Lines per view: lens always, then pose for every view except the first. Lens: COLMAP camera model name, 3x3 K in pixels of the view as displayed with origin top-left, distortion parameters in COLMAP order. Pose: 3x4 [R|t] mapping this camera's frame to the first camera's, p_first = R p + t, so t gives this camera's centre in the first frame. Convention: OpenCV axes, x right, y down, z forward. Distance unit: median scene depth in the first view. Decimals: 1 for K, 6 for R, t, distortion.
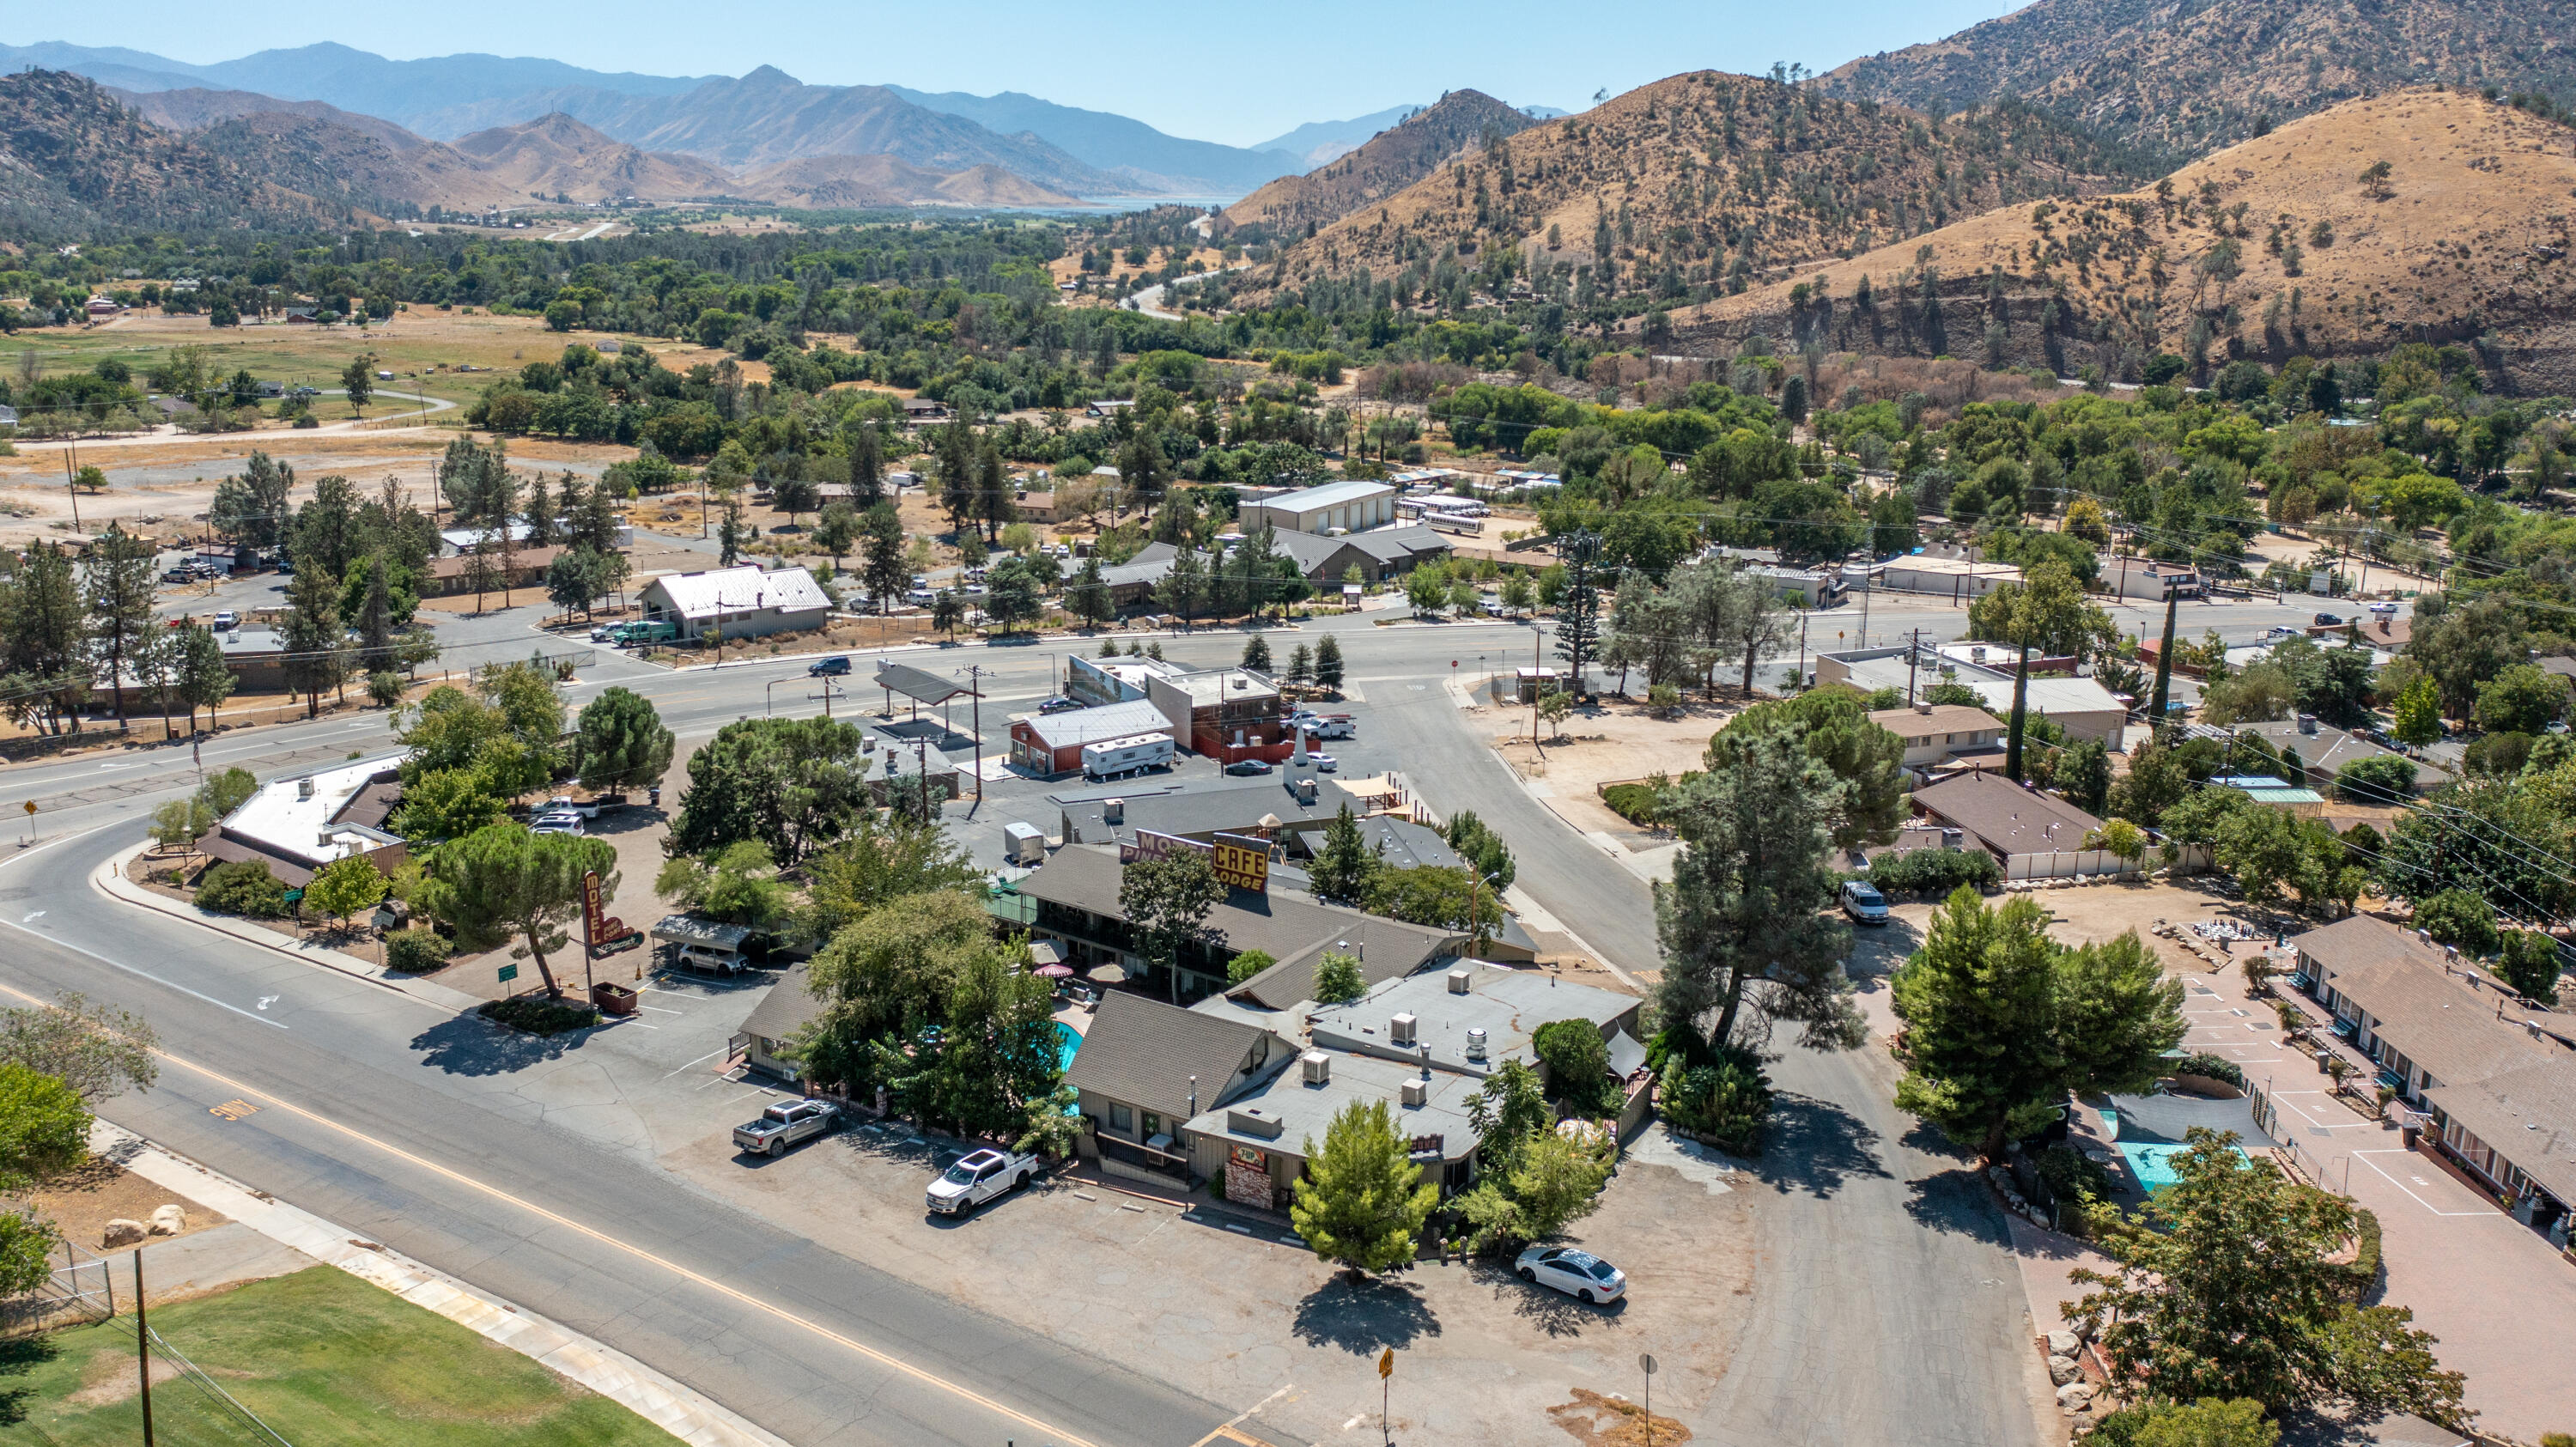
lens RADIAL K [[1981.3, 0, 1288.0], [0, 1981.3, 723.5], [0, 0, 1]] dist [-0.025564, 0.007764]
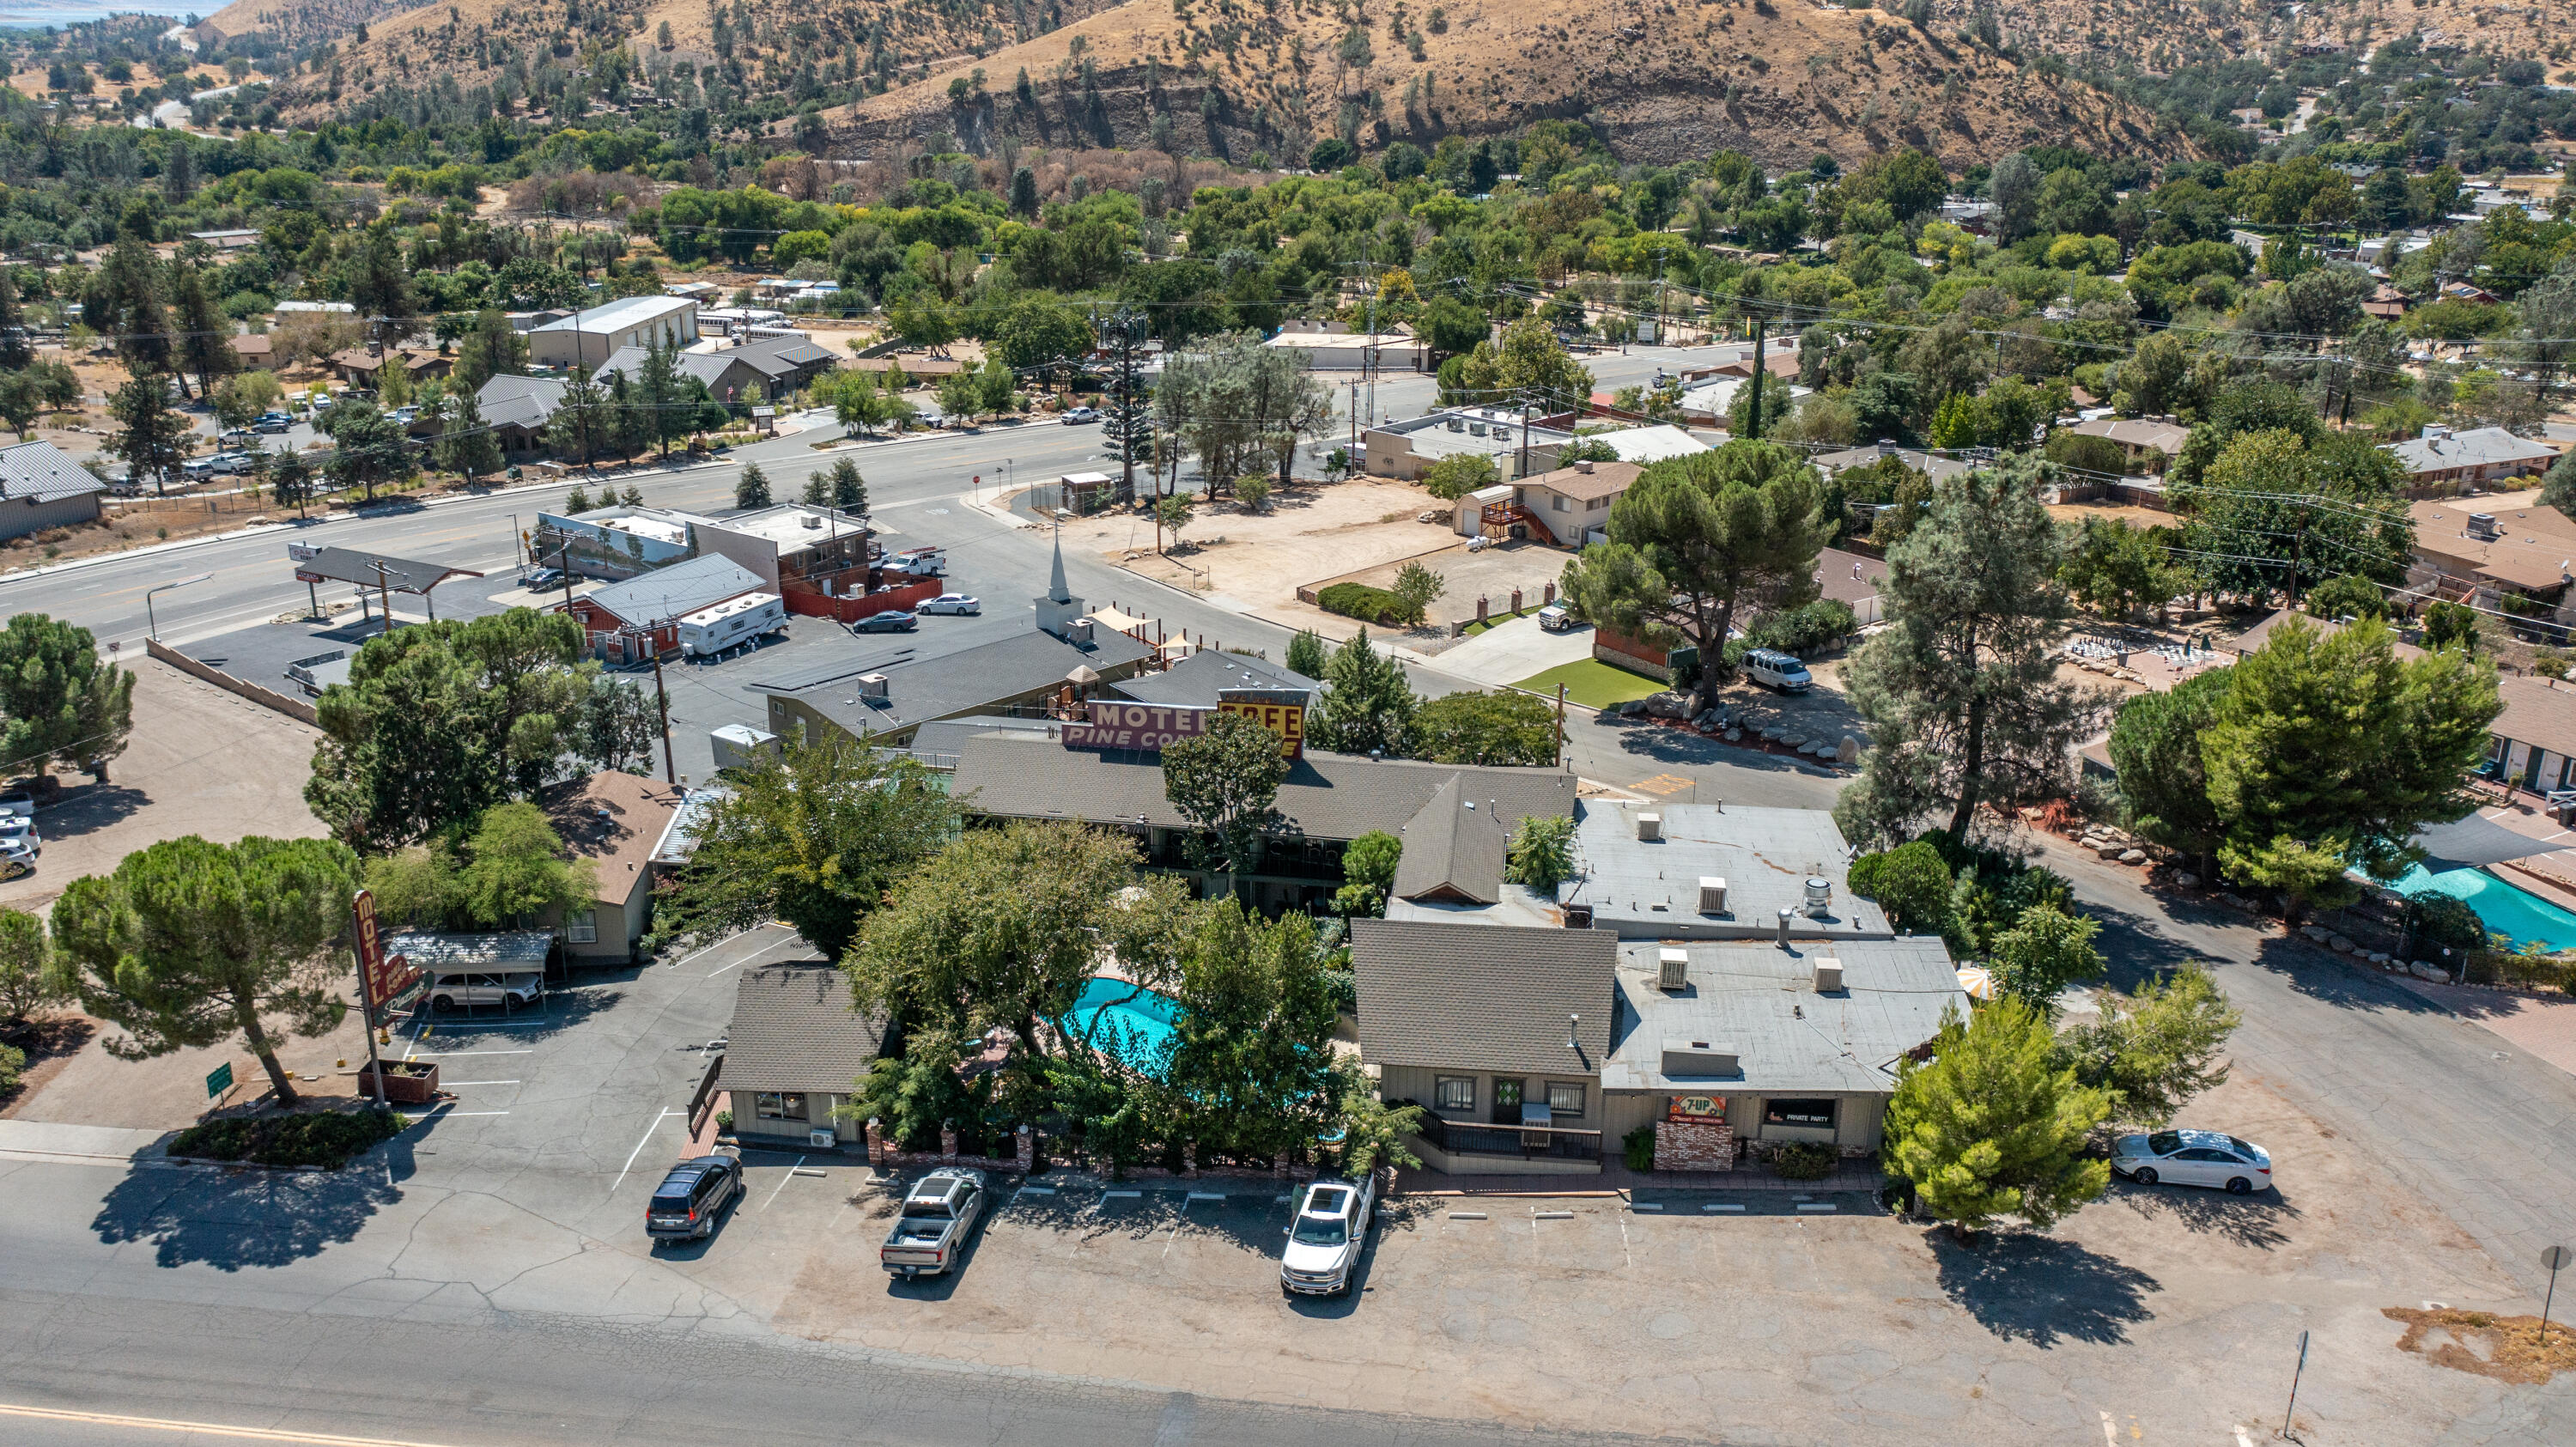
lens RADIAL K [[1982.3, 0, 1288.0], [0, 1982.3, 723.5], [0, 0, 1]] dist [-0.013495, 0.001550]
pose [[0.900535, -0.146988, 0.409183, -0.041940], [0.110191, 0.987552, 0.112242, -0.001796], [-0.420588, -0.055989, 0.905522, 0.040004]]
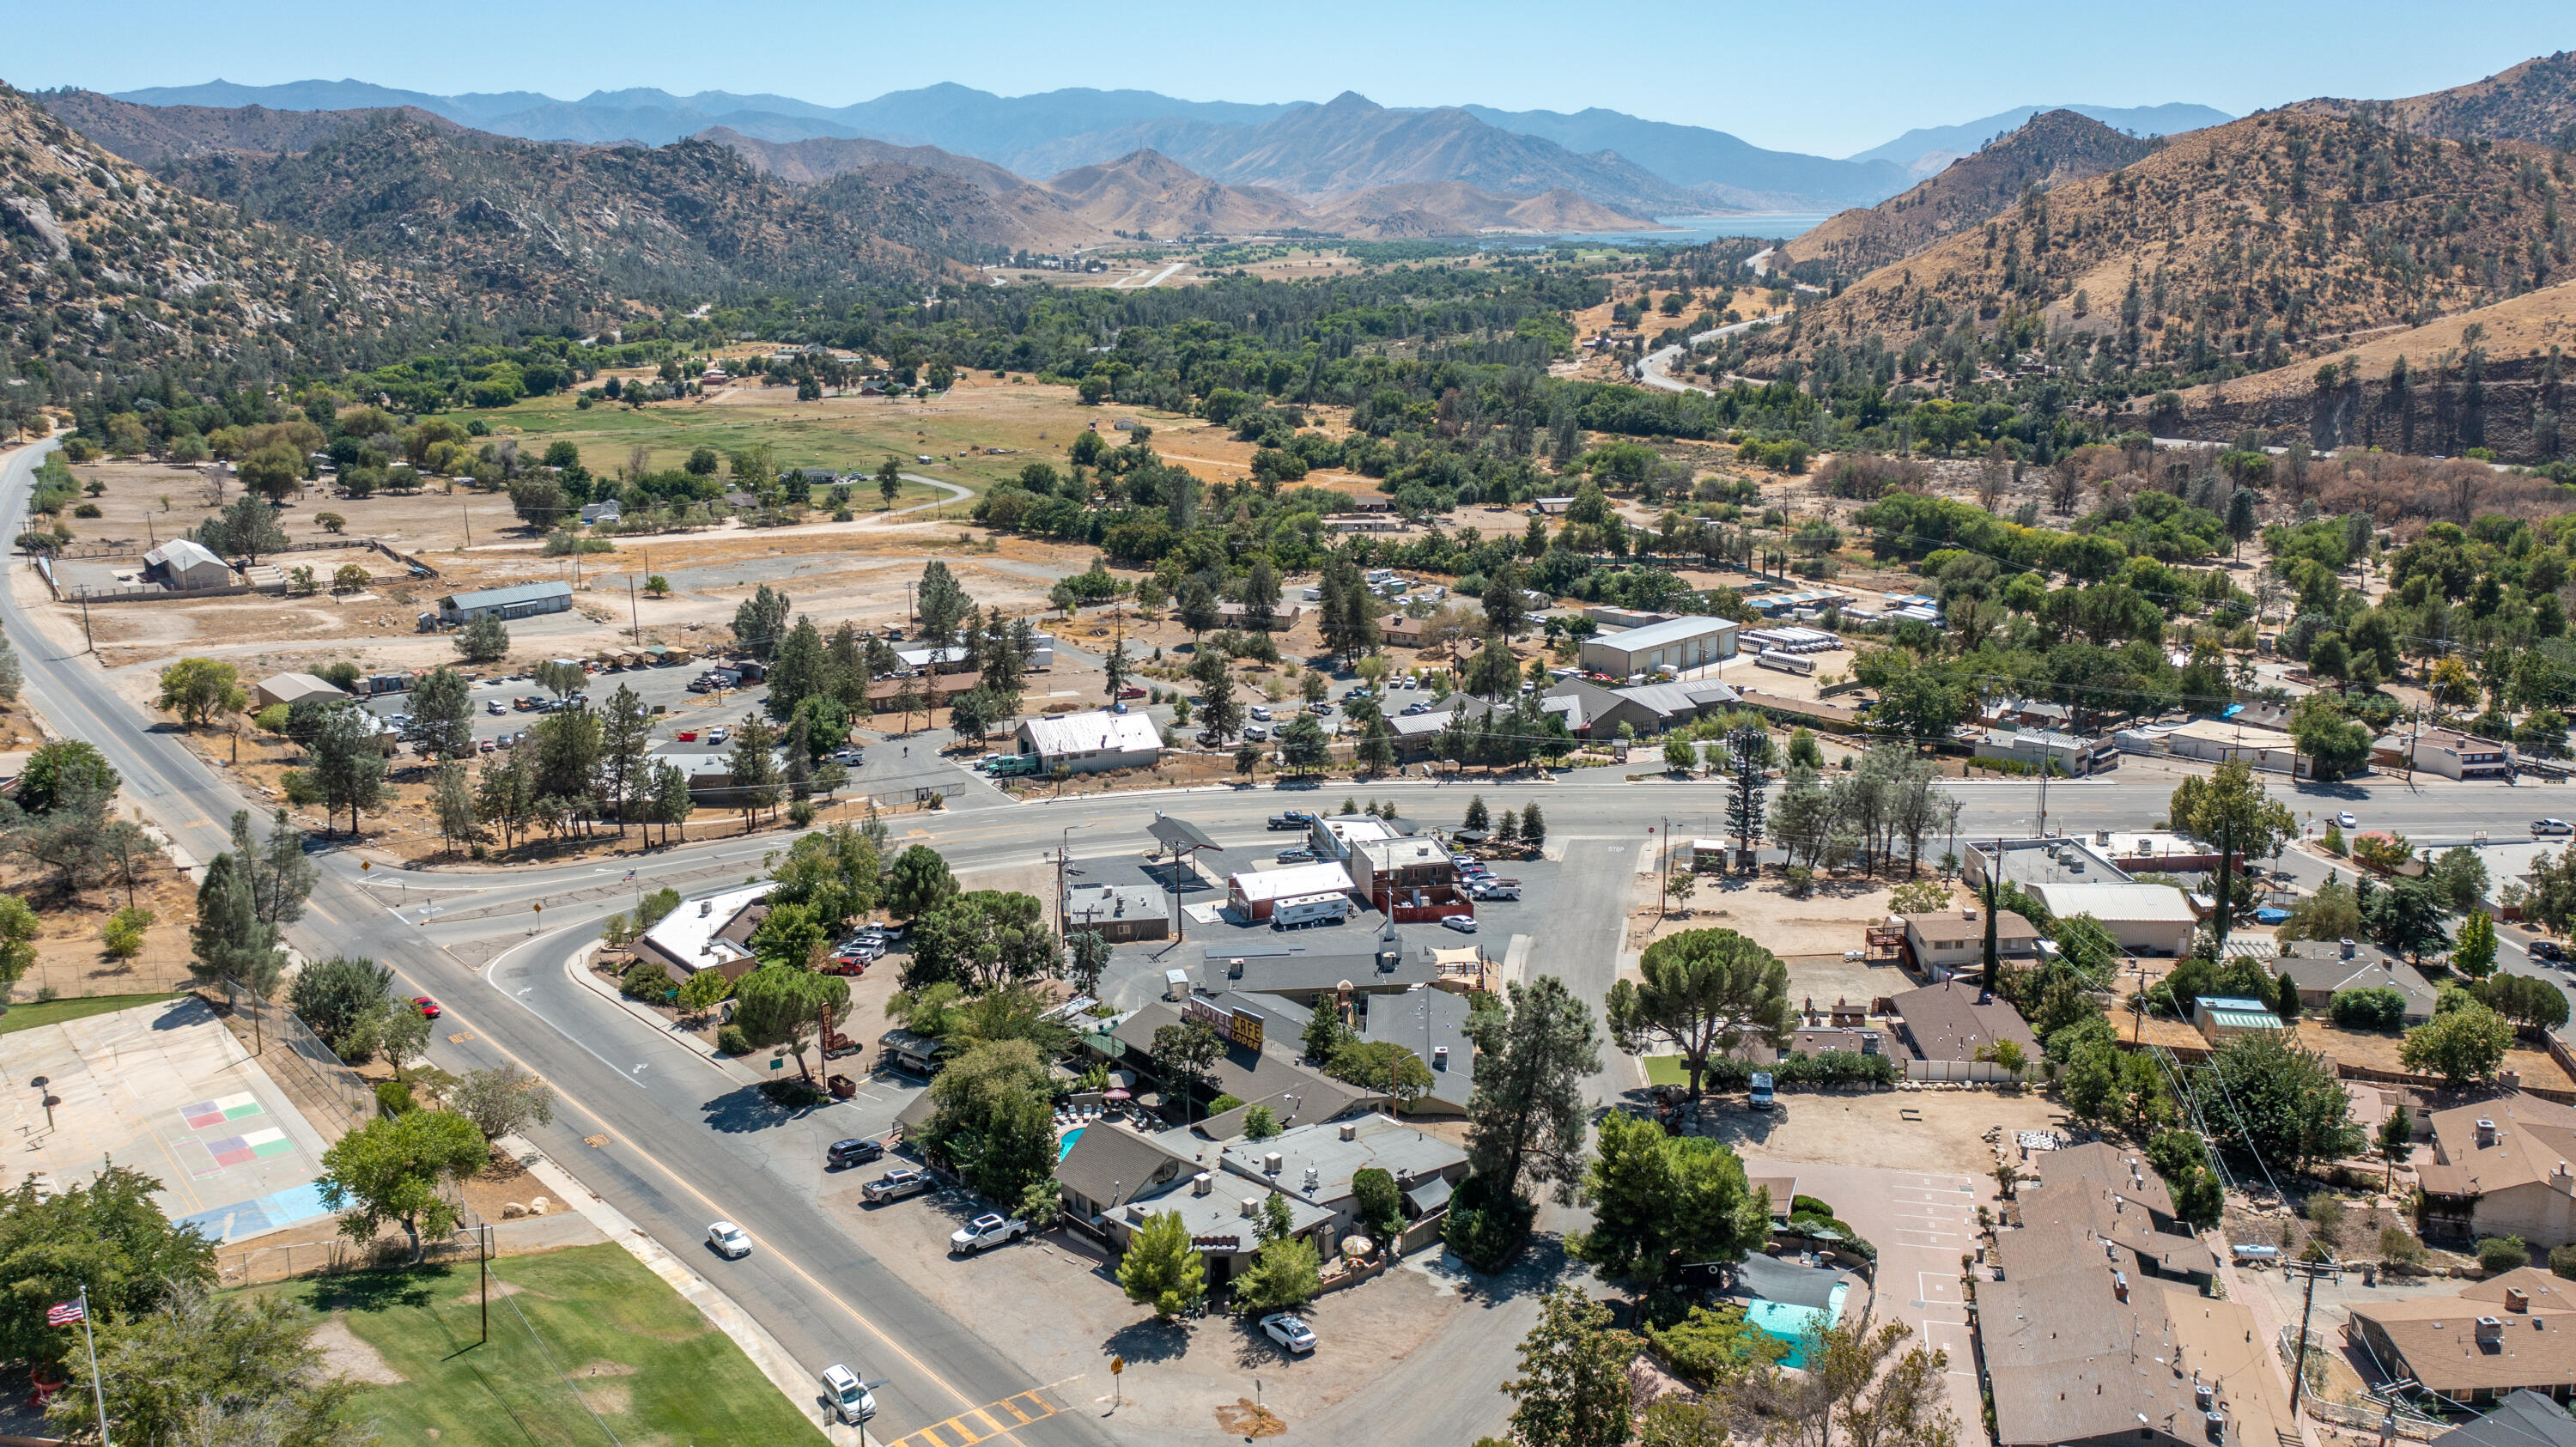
lens RADIAL K [[2026.7, 0, 1288.0], [0, 2026.7, 723.5], [0, 0, 1]] dist [-0.020579, 0.011034]
pose [[0.963480, 0.042178, -0.264437, 0.049142], [-0.047716, 0.998755, -0.014550, -0.016776], [0.263494, 0.026637, 0.964293, -0.052176]]
